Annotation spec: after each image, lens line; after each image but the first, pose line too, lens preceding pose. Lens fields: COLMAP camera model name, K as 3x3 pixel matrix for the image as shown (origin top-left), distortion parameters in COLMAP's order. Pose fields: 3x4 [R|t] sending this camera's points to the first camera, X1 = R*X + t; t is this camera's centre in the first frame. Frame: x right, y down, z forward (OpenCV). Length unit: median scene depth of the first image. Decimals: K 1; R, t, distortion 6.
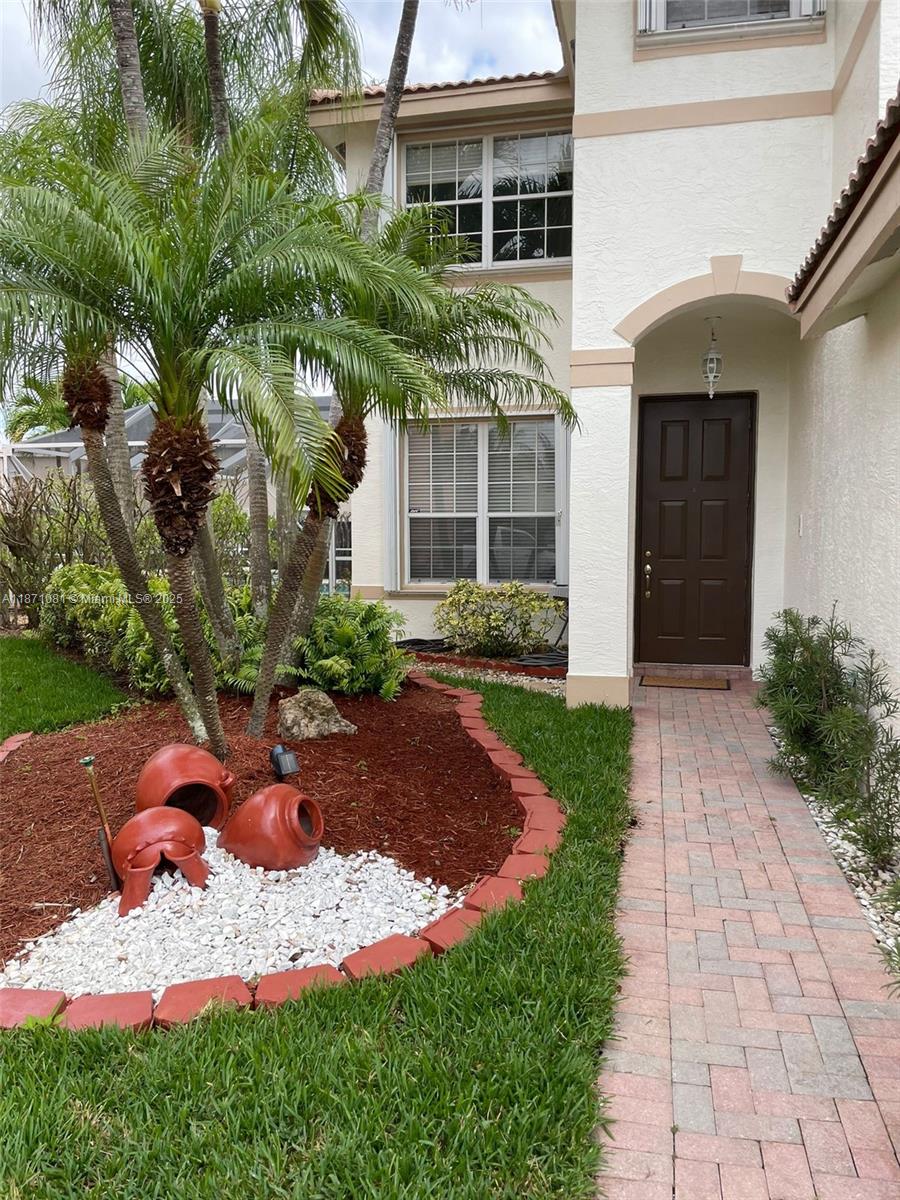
lens RADIAL K [[914.8, 0, 445.3], [0, 914.8, 602.9], [0, 0, 1]] dist [0.061729, -0.088323]
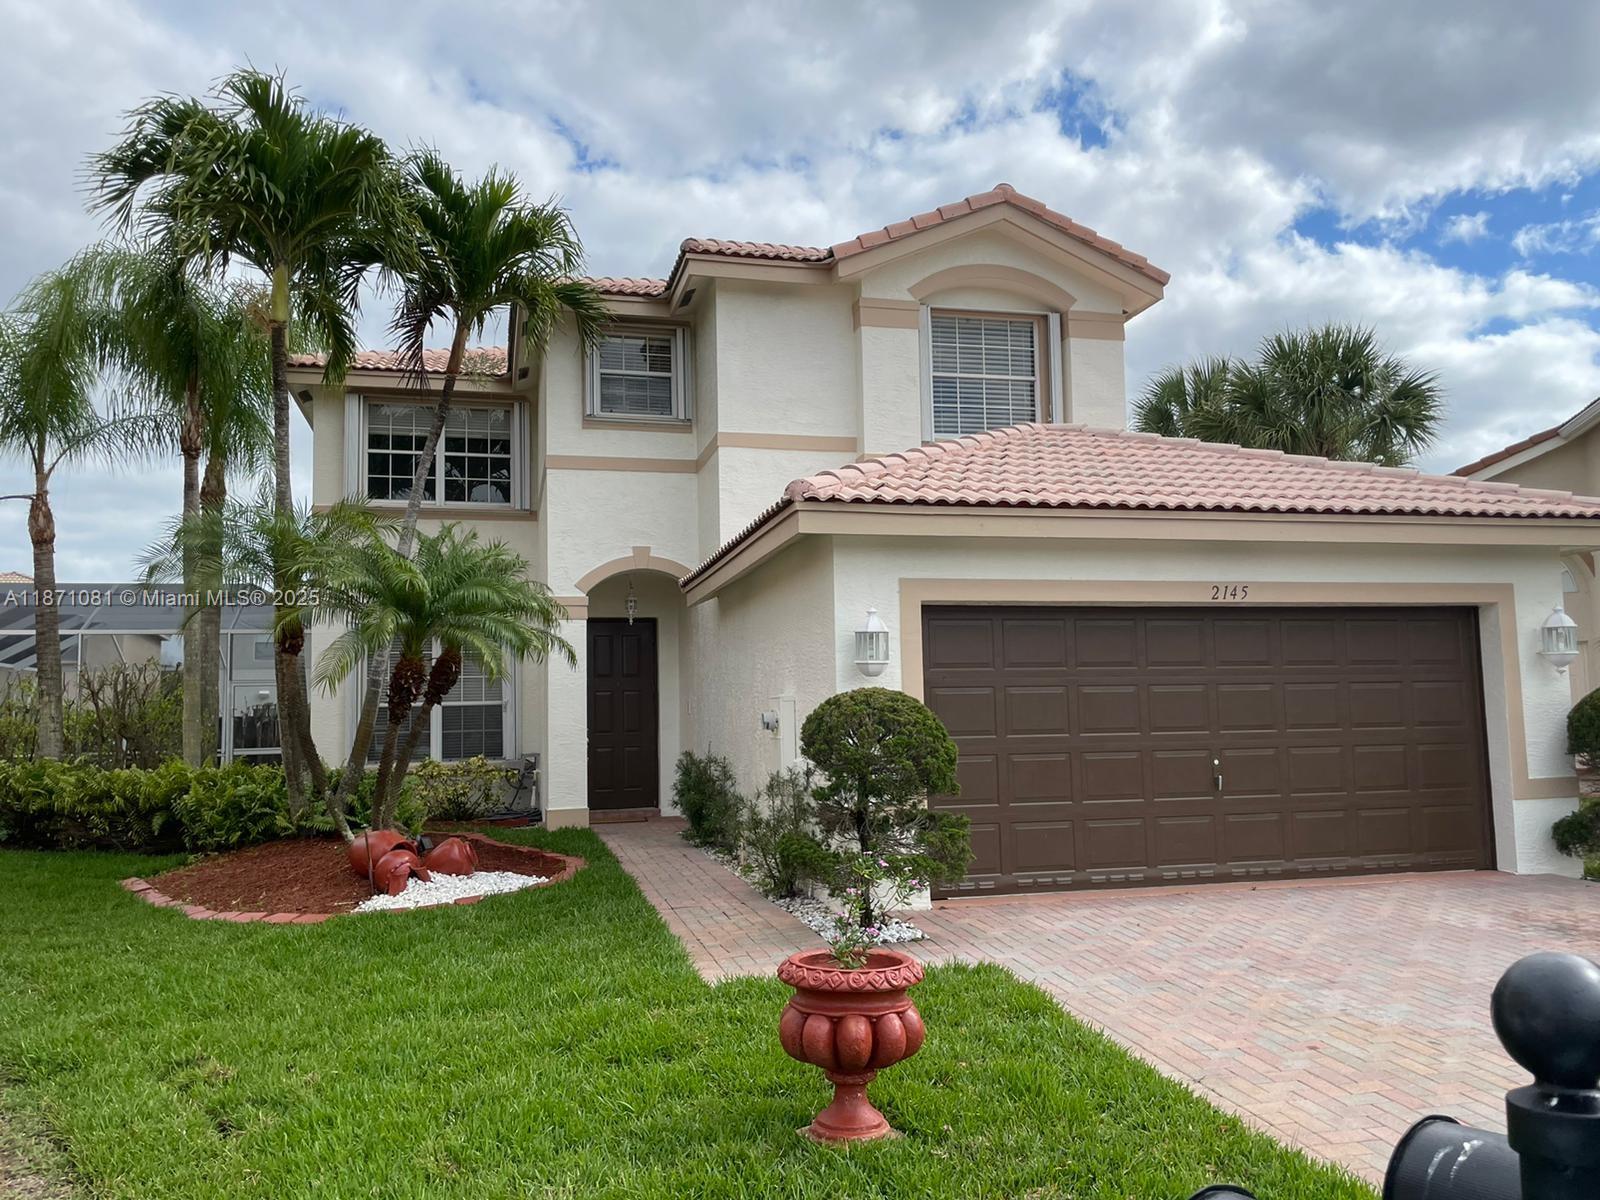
lens RADIAL K [[1219.8, 0, 810.1], [0, 1219.8, 613.6], [0, 0, 1]] dist [0.061729, -0.088323]
pose [[0.888269, 0.020030, 0.458886, -0.401104], [0.058241, 0.986074, -0.155779, 0.098269], [-0.455616, 0.165099, 0.874732, -0.969190]]
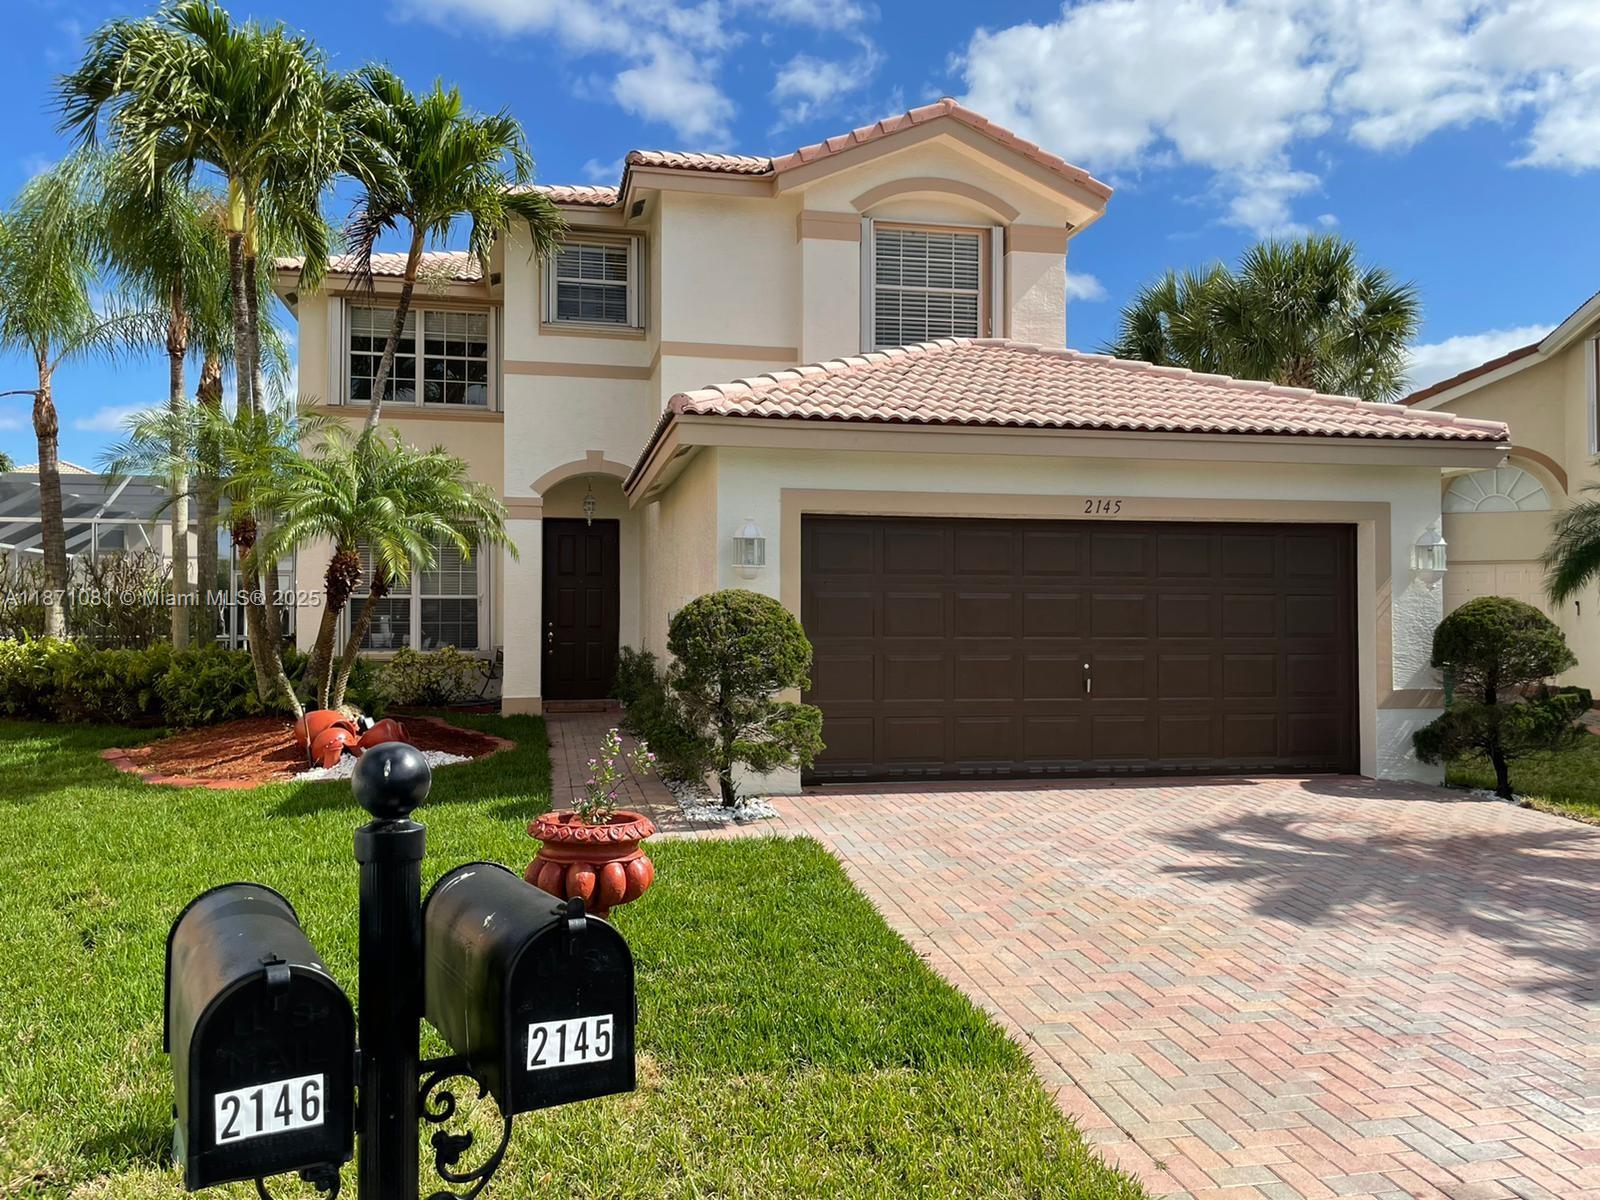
lens RADIAL K [[1219.8, 0, 793.4], [0, 1219.8, 599.9], [0, 0, 1]] dist [0.061729, -0.088323]
pose [[0.908355, 0.008558, 0.418113, -0.293580], [0.031844, 0.995473, -0.089557, 0.114962], [-0.416987, 0.094664, 0.903970, -1.122433]]
